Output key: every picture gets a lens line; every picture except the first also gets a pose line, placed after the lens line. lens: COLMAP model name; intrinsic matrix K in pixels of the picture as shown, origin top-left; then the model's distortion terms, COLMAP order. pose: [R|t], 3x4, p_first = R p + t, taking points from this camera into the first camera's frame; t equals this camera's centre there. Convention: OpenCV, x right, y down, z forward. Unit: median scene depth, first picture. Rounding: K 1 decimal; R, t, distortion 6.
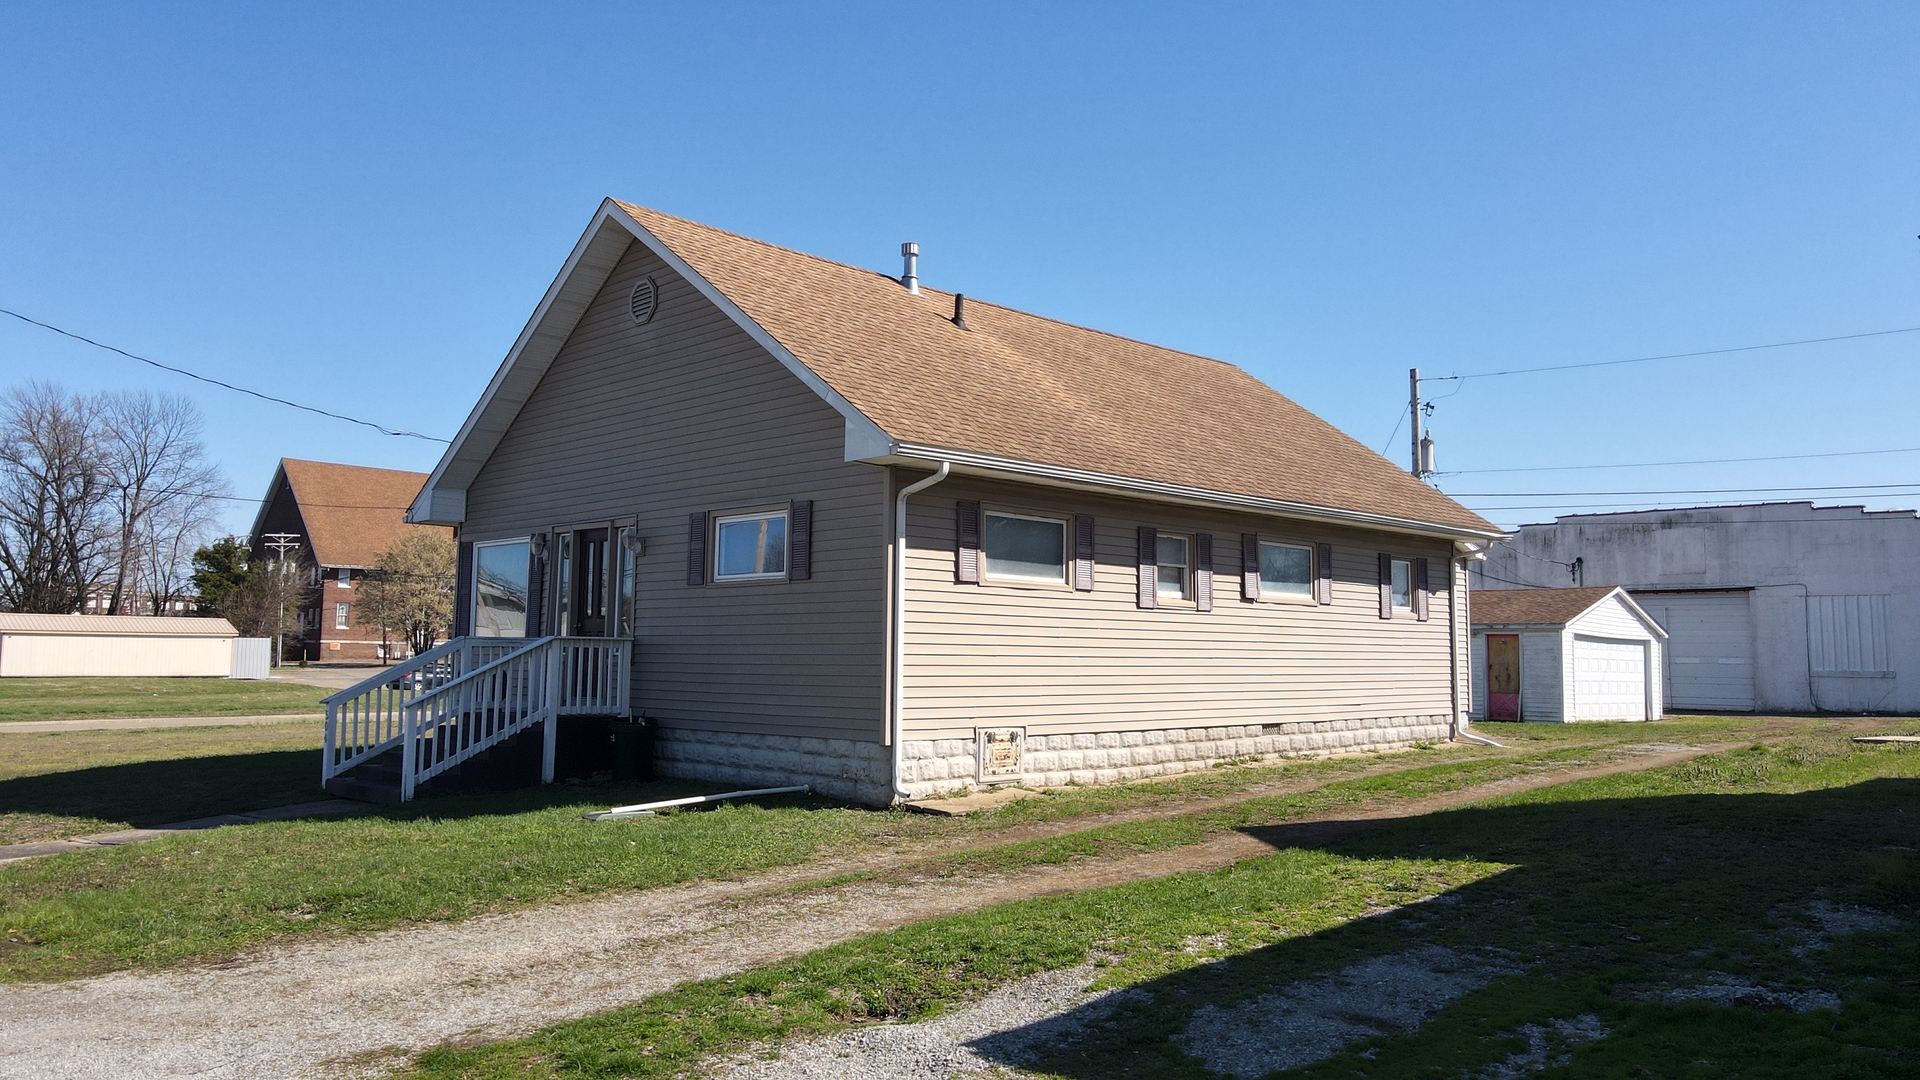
lens RADIAL K [[1407.6, 0, 960.6], [0, 1407.6, 538.8], [0, 0, 1]] dist [0.006937, 0.009459]
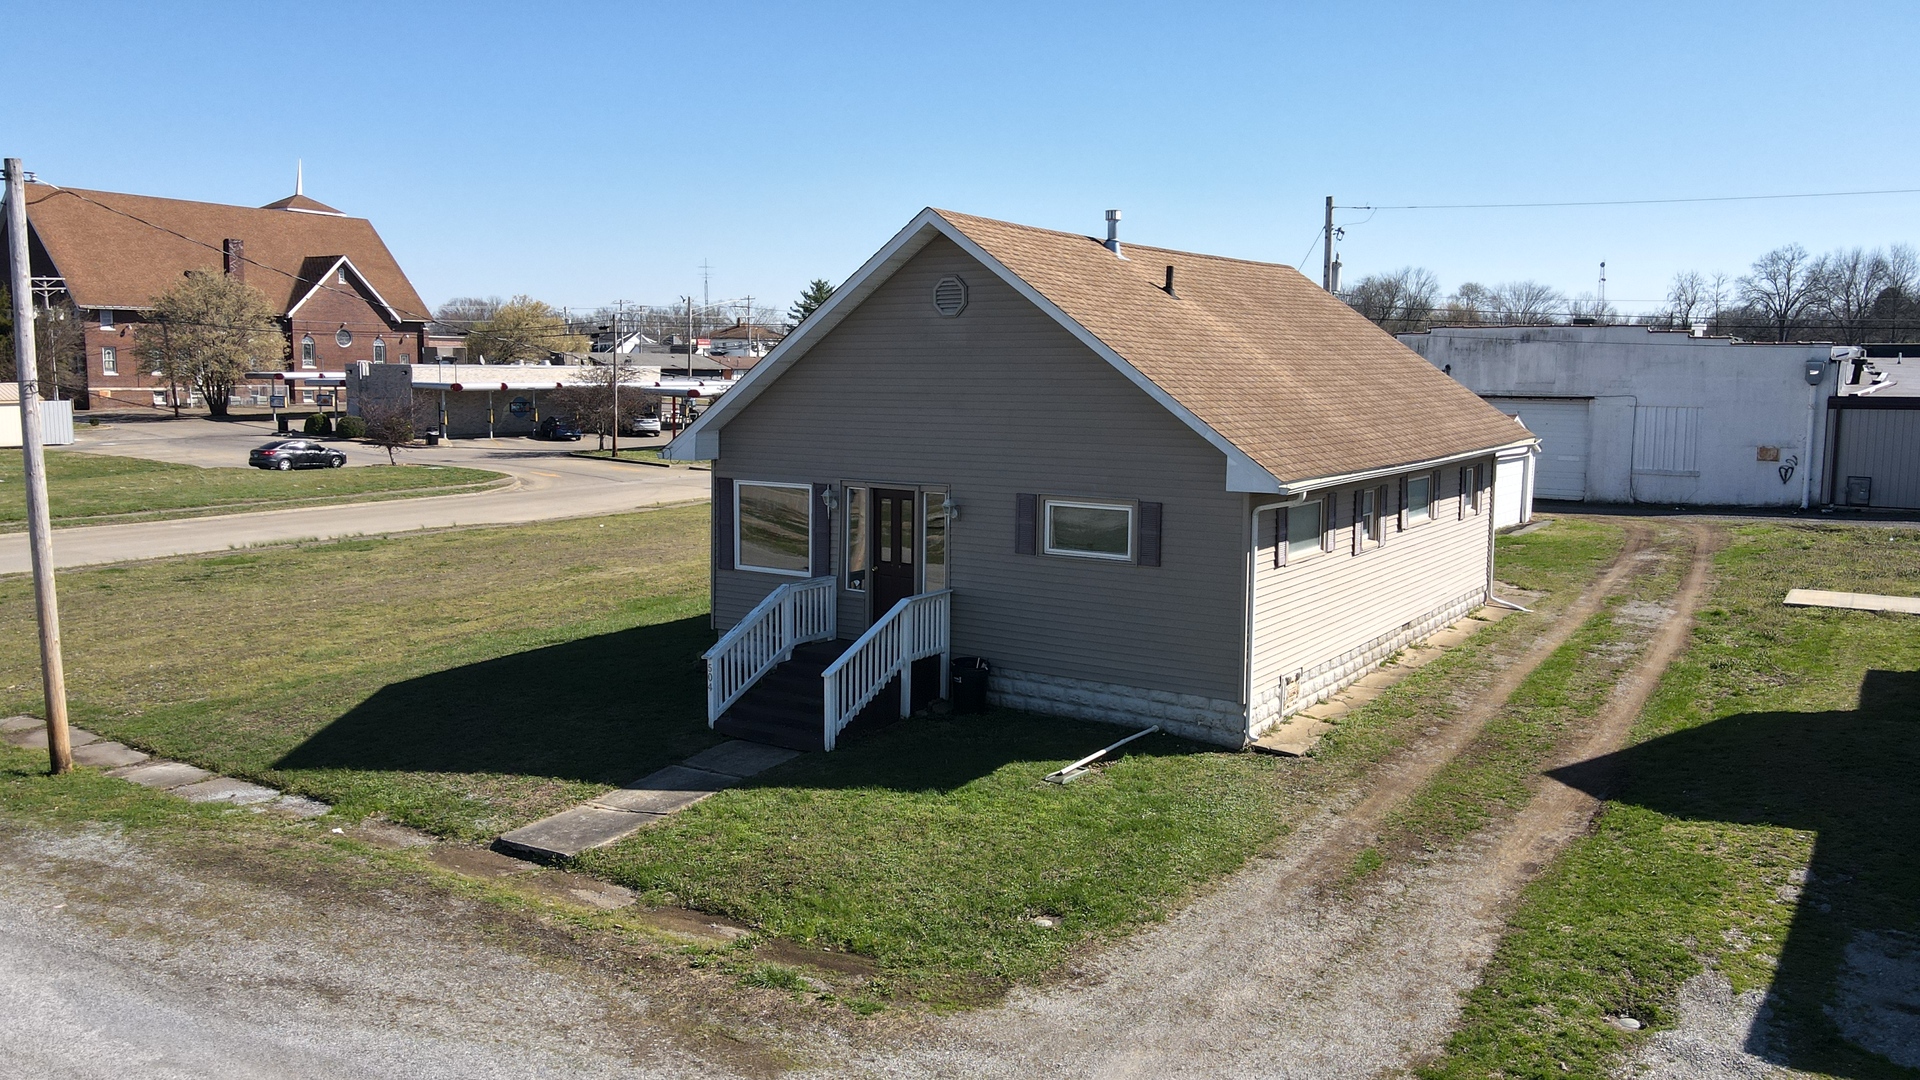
lens RADIAL K [[1407.6, 0, 967.5], [0, 1407.6, 532.5], [0, 0, 1]] dist [0.006937, 0.009459]
pose [[0.982994, -0.022925, 0.182204, -0.204037], [-0.014061, 0.979869, 0.199146, -0.100597], [-0.183101, -0.198321, 0.962883, -0.066979]]
